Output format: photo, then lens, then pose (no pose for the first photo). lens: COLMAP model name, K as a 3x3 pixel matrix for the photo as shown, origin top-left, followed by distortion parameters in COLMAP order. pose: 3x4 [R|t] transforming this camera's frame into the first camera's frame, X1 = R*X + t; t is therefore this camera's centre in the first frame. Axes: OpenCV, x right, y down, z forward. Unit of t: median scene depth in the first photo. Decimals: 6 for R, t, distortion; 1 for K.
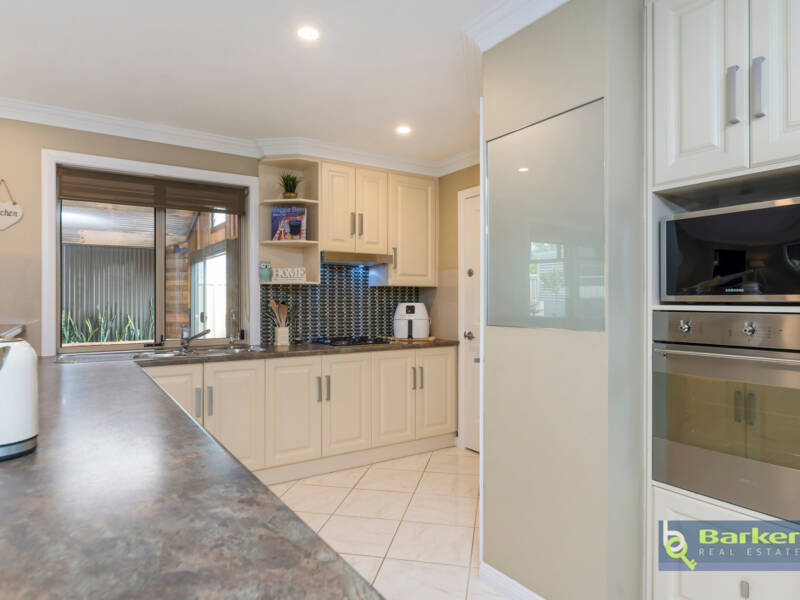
lens RADIAL K [[476.3, 0, 398.7], [0, 476.3, 300.5], [0, 0, 1]] dist [0.000675, -0.001684]
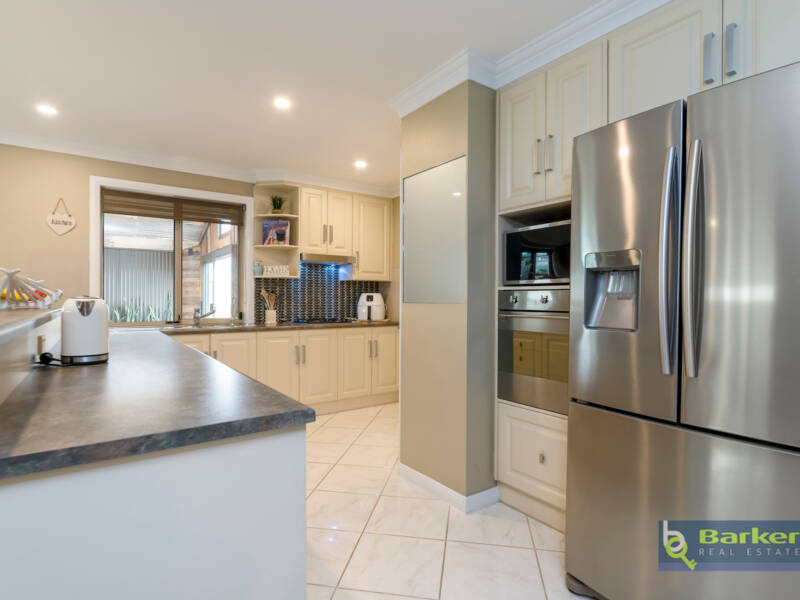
lens RADIAL K [[418.8, 0, 401.4], [0, 418.8, 298.7], [0, 0, 1]] dist [0.005806, -0.000783]
pose [[0.999574, 0.004181, 0.028871, 0.084338], [-0.004063, 0.999983, -0.004144, 0.026771], [-0.028888, 0.004025, 0.999575, -0.177921]]
